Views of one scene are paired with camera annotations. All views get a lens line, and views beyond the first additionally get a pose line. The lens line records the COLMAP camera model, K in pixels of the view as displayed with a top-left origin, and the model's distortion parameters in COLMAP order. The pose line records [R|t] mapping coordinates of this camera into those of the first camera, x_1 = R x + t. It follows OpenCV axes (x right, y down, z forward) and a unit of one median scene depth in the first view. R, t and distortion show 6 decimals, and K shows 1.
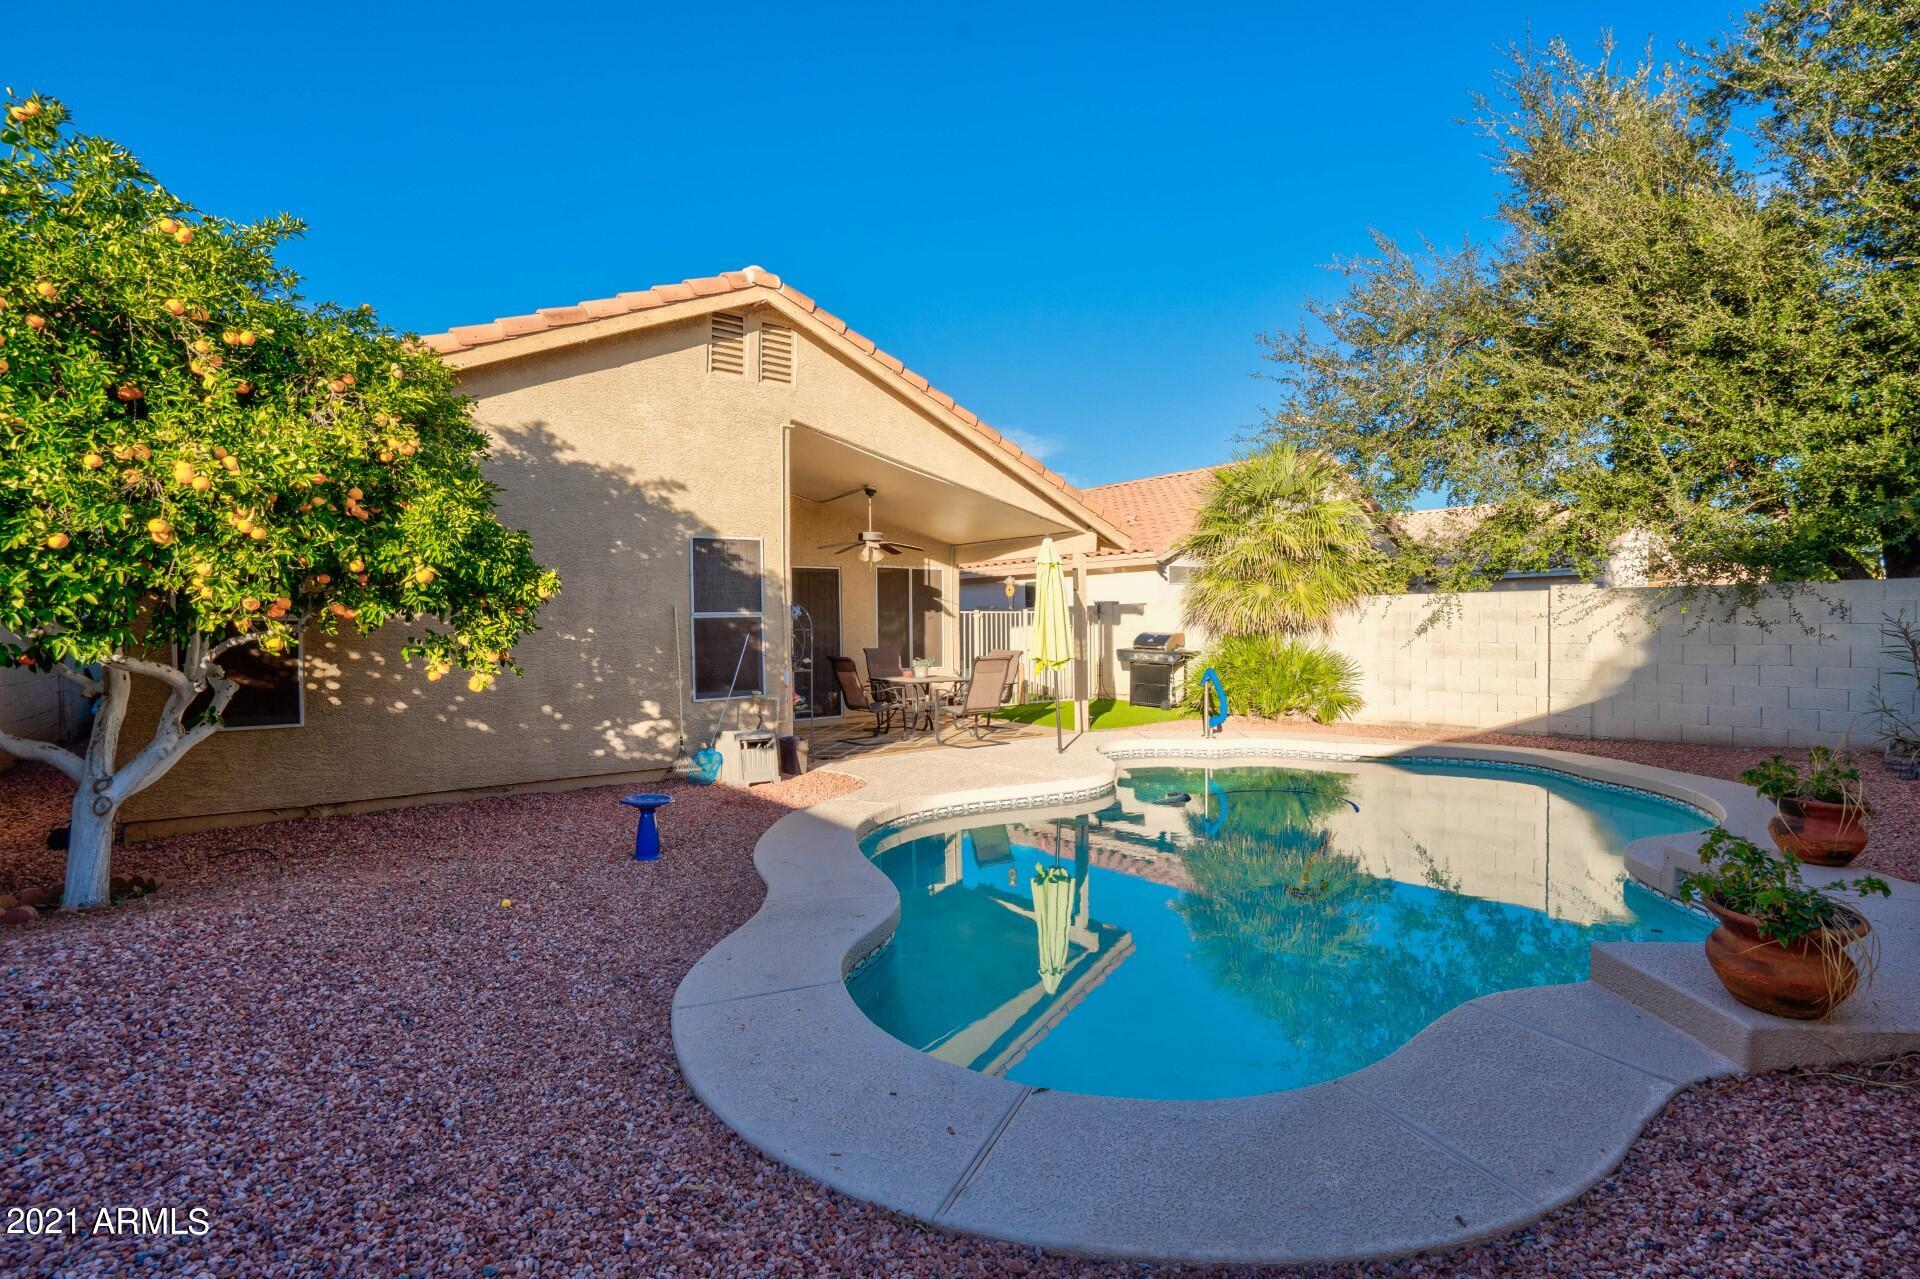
lens RADIAL K [[881.7, 0, 932.0], [0, 881.7, 623.6], [0, 0, 1]] dist [-0.003371, 0.001952]
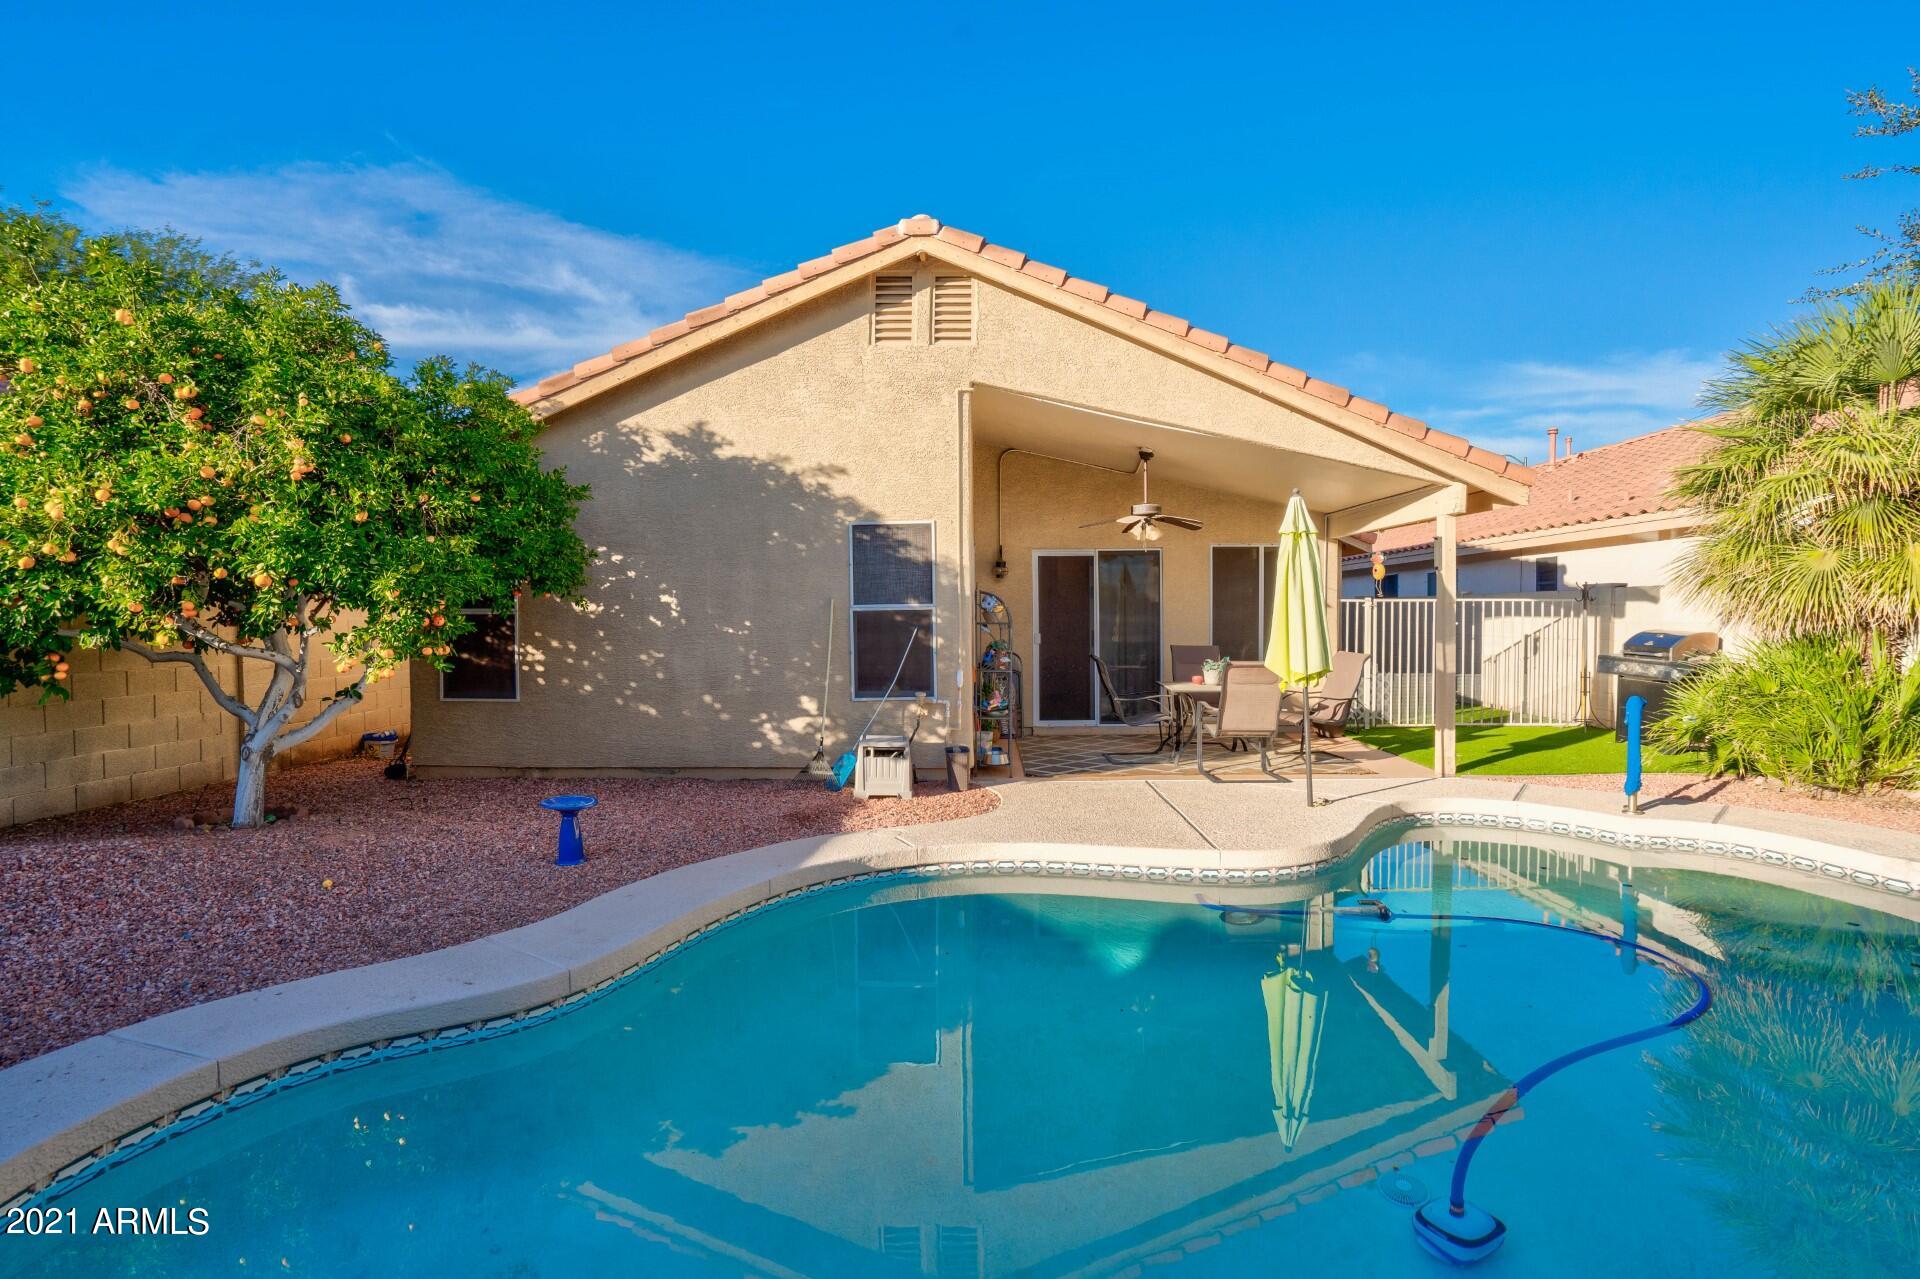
lens RADIAL K [[881.7, 0, 961.7], [0, 881.7, 622.0], [0, 0, 1]] dist [-0.003371, 0.001952]
pose [[0.796171, 0.009810, -0.604992, 0.390748], [-0.001433, 0.999896, 0.014327, -0.007636], [0.605070, -0.010539, 0.796103, 0.324693]]
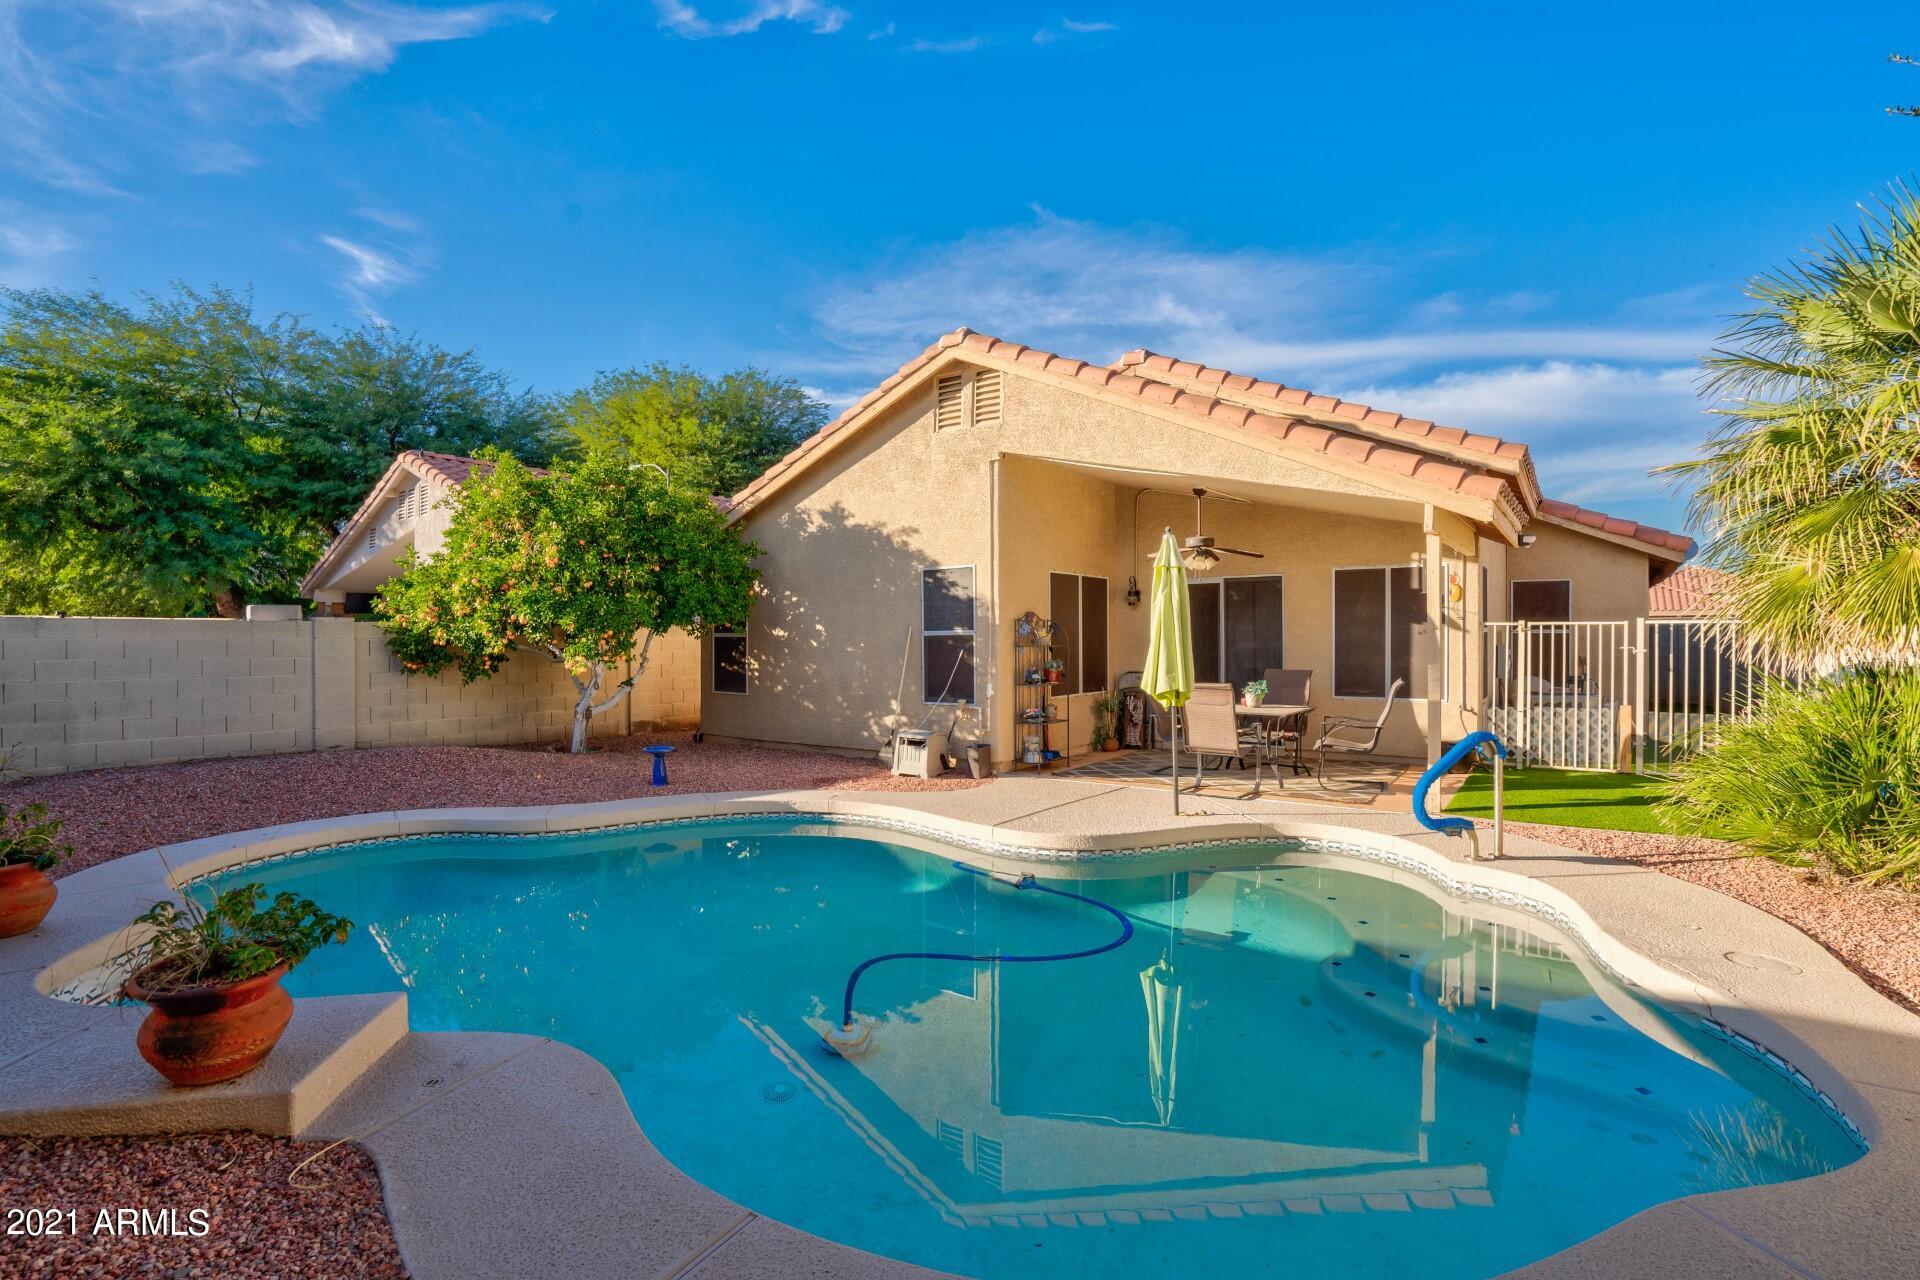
lens RADIAL K [[881.7, 0, 960.0], [0, 881.7, 624.0], [0, 0, 1]] dist [-0.003371, 0.001952]
pose [[0.328105, -0.007937, -0.944608, 0.913572], [-0.000644, 0.999963, -0.008626, -0.012024], [0.944641, 0.003438, 0.328088, 0.648872]]
